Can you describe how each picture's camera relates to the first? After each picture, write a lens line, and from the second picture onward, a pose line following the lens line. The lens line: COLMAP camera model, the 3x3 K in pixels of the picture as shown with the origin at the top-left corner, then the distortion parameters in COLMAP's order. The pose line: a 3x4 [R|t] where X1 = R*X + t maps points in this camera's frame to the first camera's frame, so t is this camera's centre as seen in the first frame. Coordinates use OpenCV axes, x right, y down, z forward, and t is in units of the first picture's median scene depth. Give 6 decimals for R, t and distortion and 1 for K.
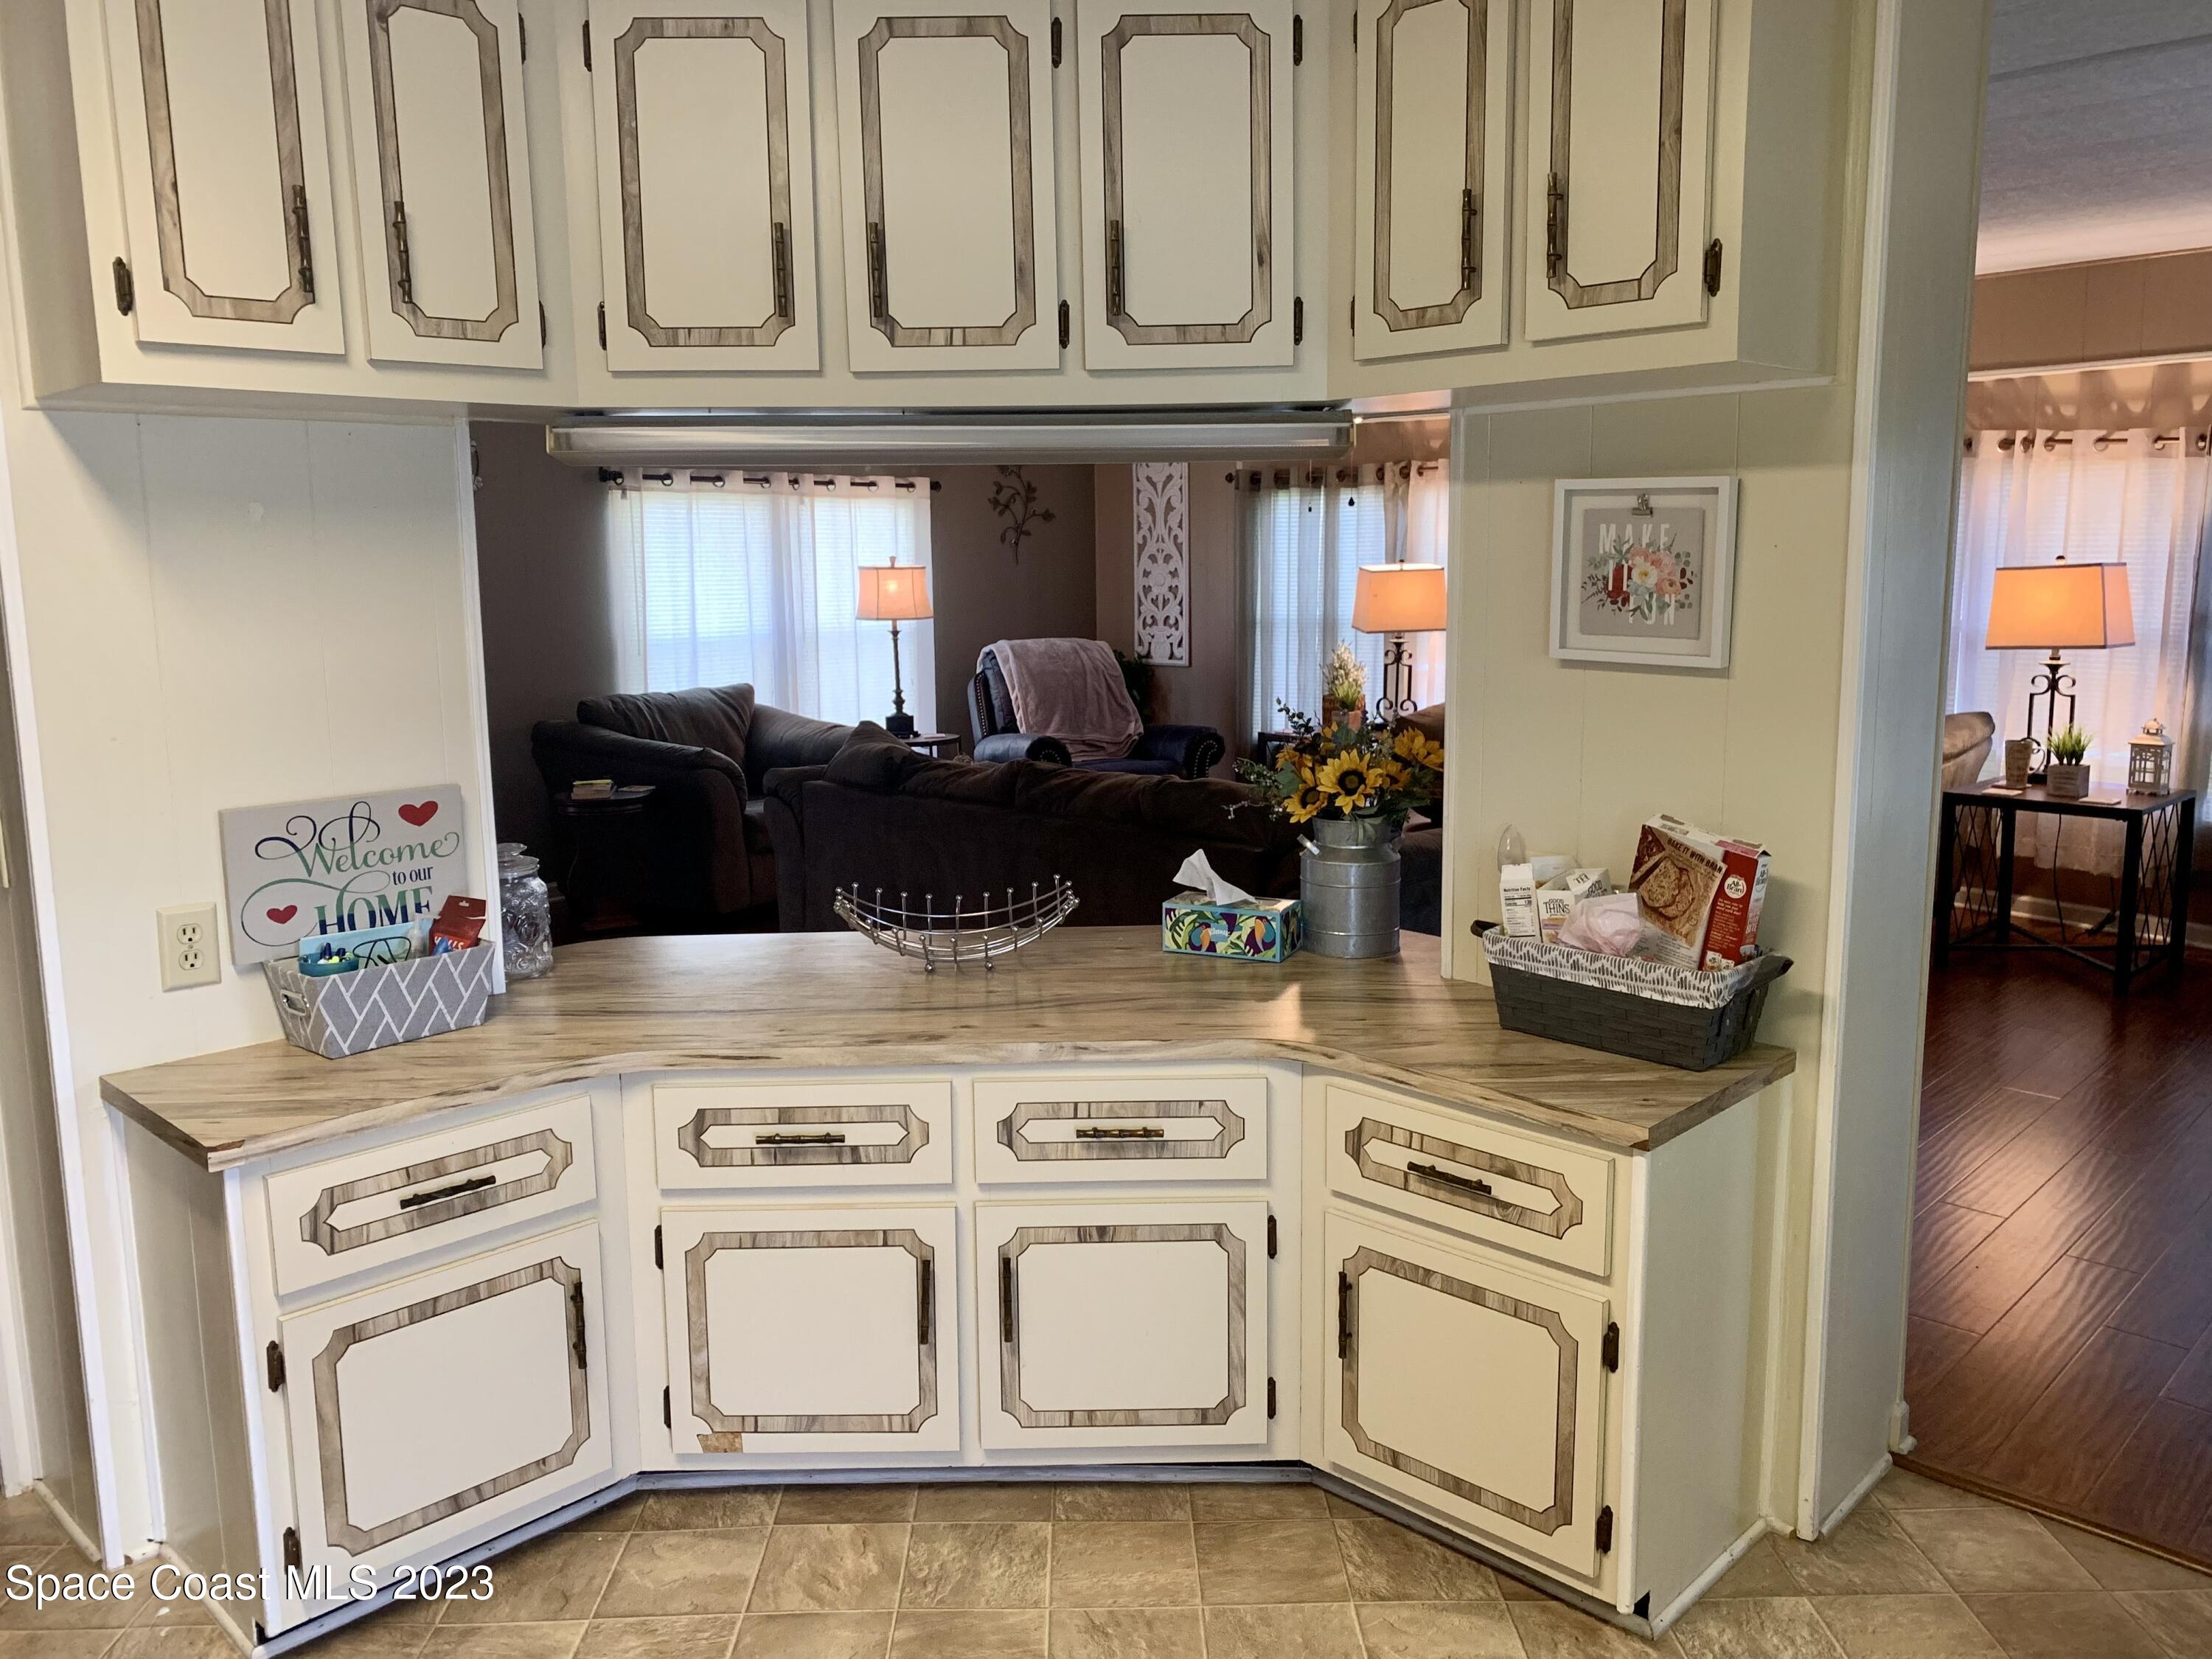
lens RADIAL K [[1679.2, 0, 1140.7], [0, 1679.2, 820.7], [0, 0, 1]] dist [0.045504, -0.081812]
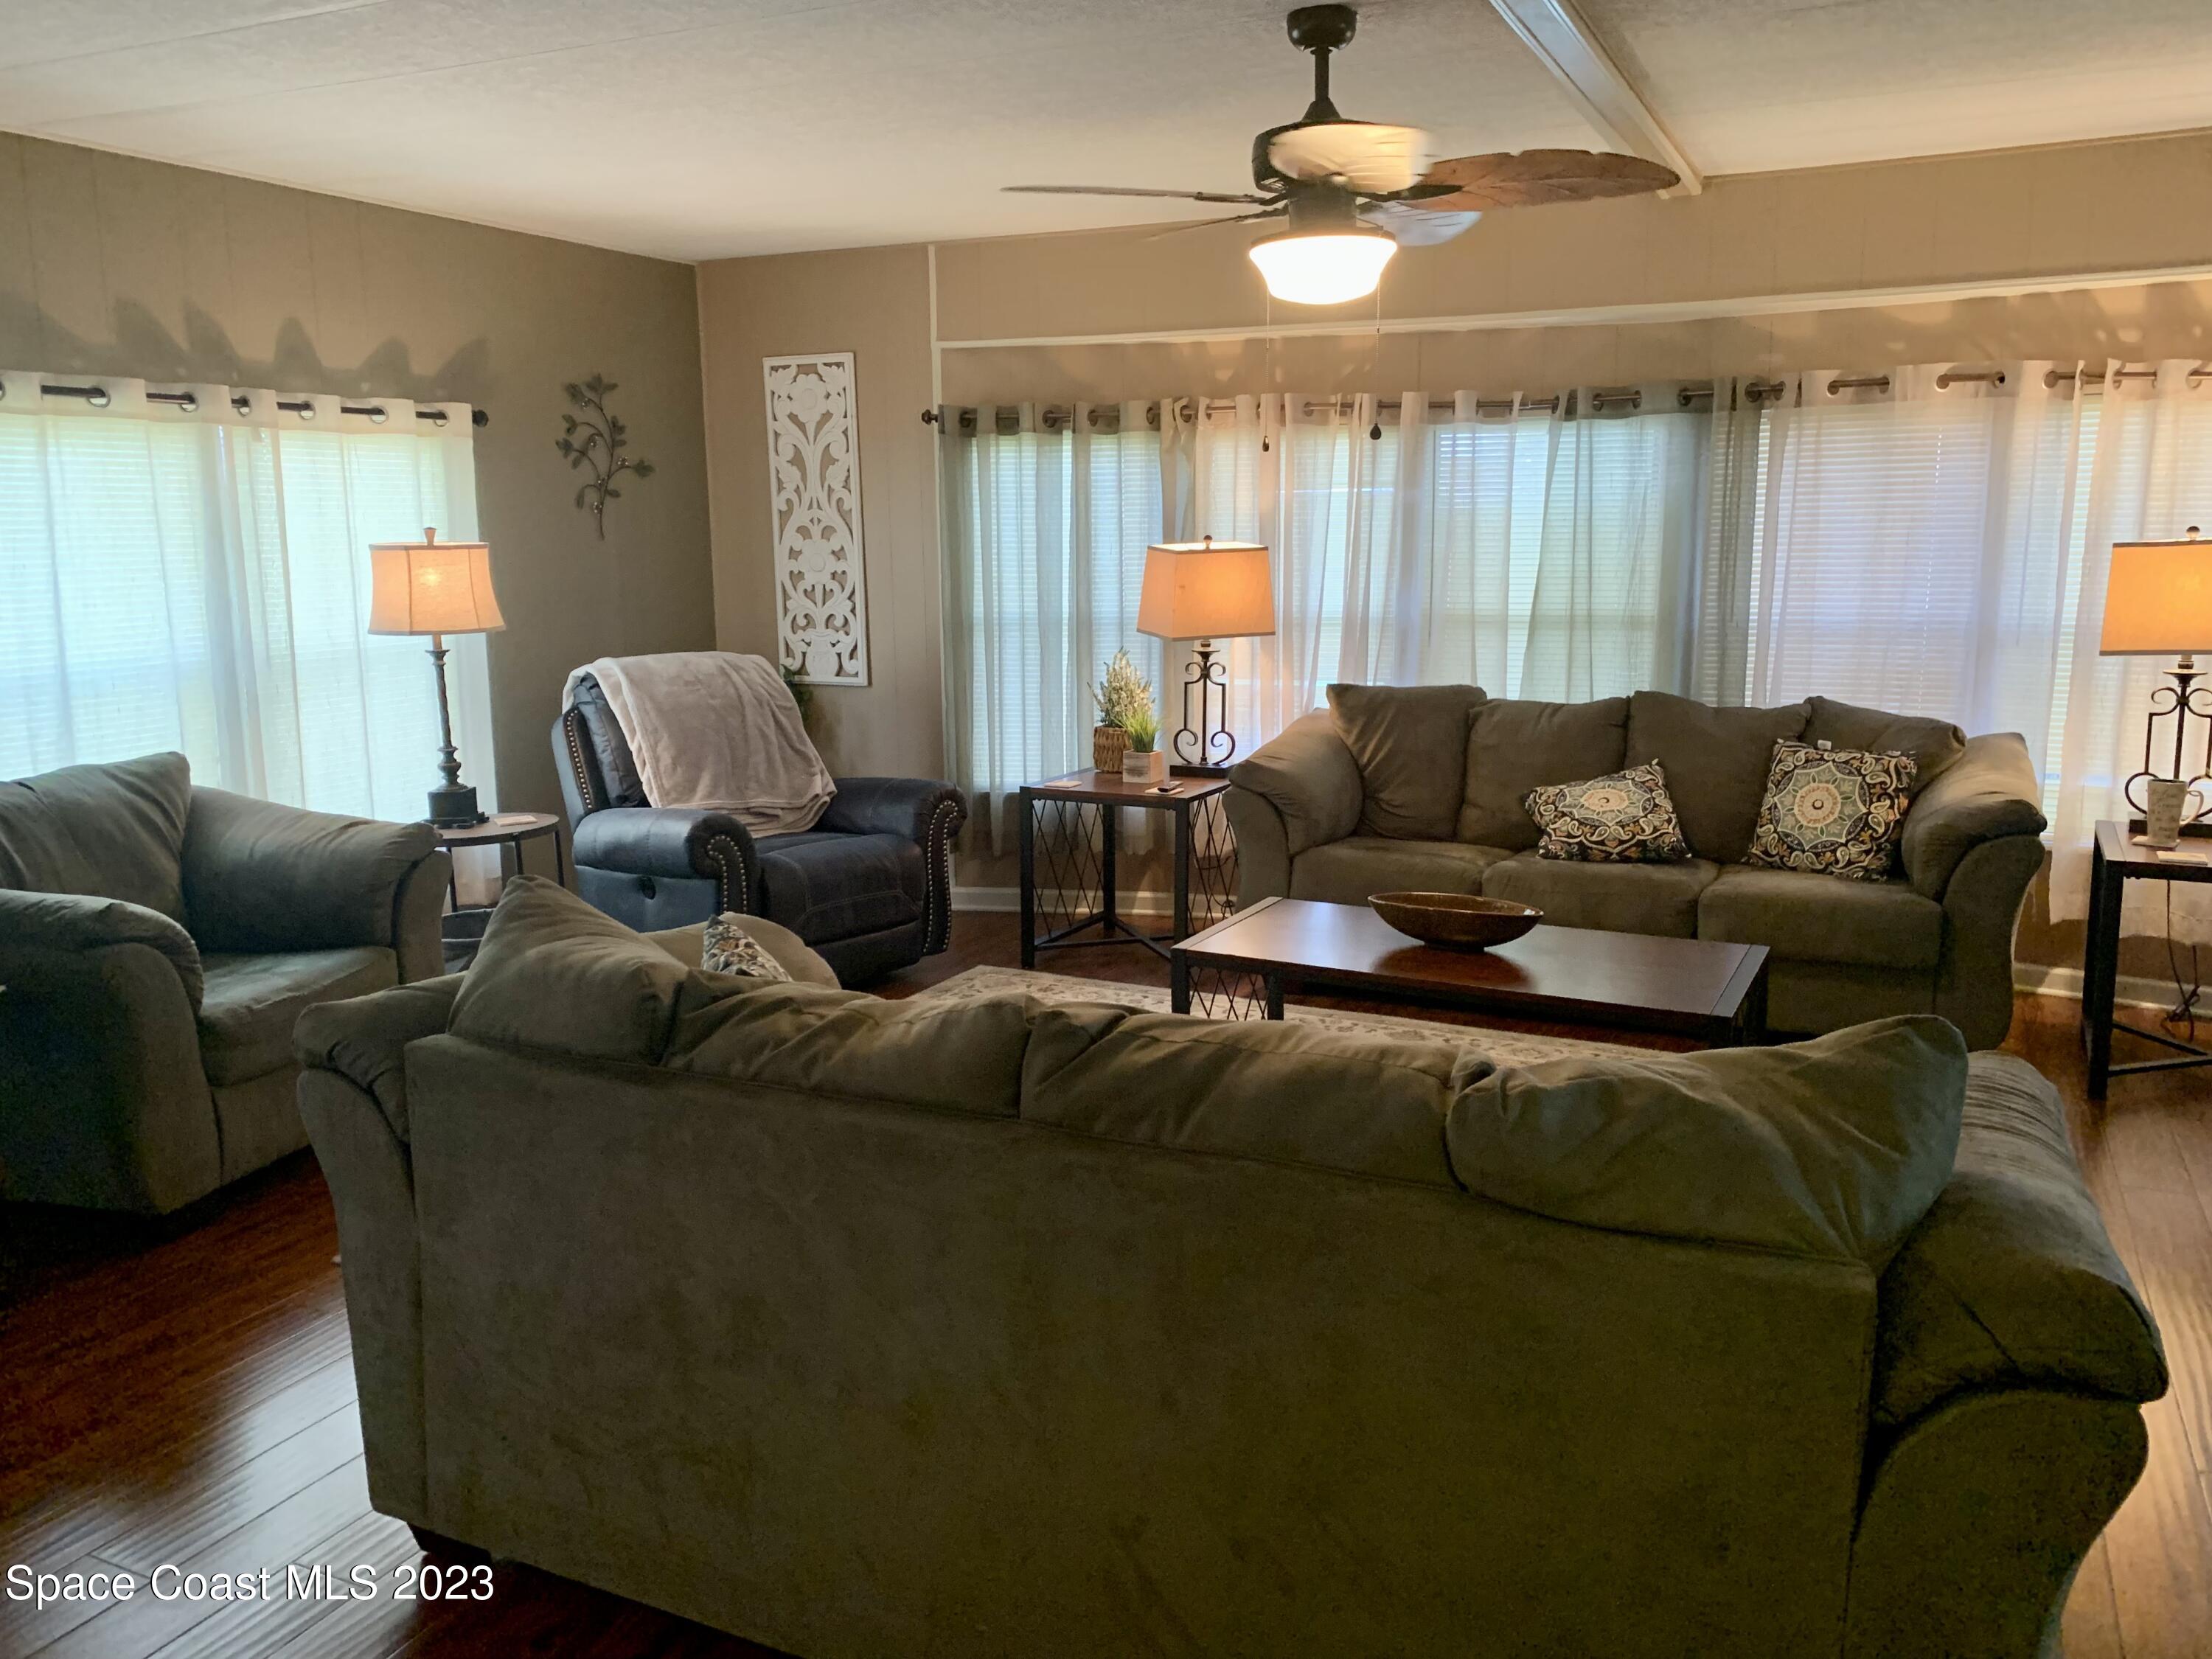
lens RADIAL K [[1679.2, 0, 1148.3], [0, 1679.2, 814.5], [0, 0, 1]] dist [0.045504, -0.081812]
pose [[0.947167, -0.054076, 0.316150, -0.094960], [0.050823, 0.998536, 0.018533, -0.049847], [-0.316689, -0.001486, 0.948528, 0.324409]]
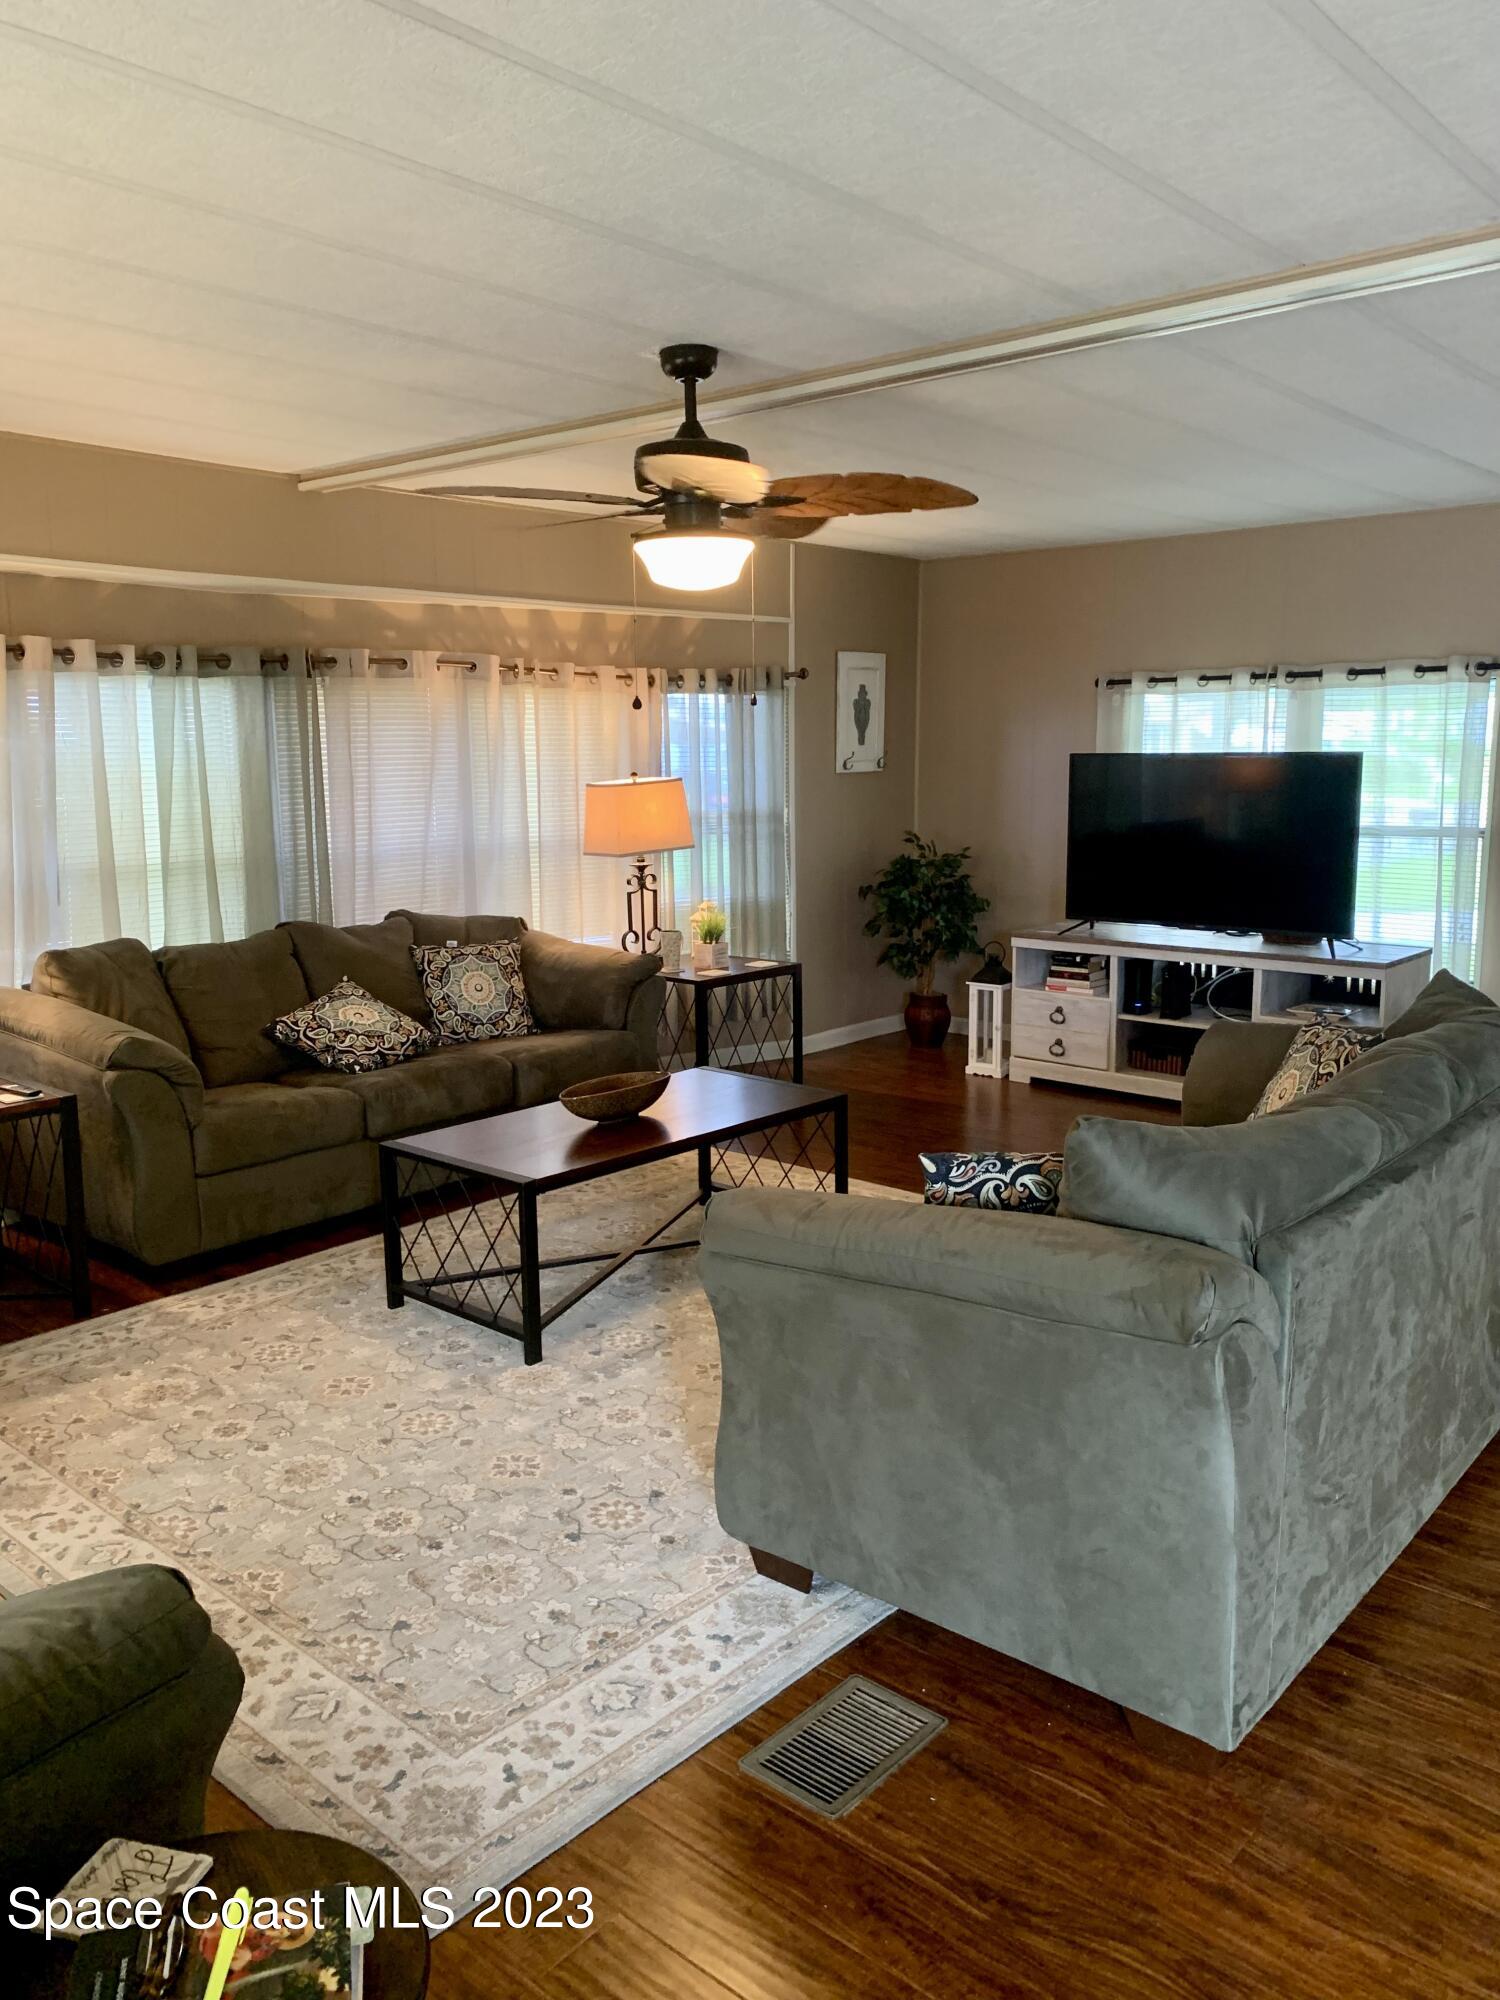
lens RADIAL K [[1518.3, 0, 751.2], [0, 1518.3, 995.6], [0, 0, 1]] dist [0.045504, -0.081812]
pose [[-0.057851, -0.154183, 0.986347, -0.380824], [0.166644, 0.972649, 0.161816, -0.119399], [-0.984319, 0.173730, -0.030575, 0.716555]]
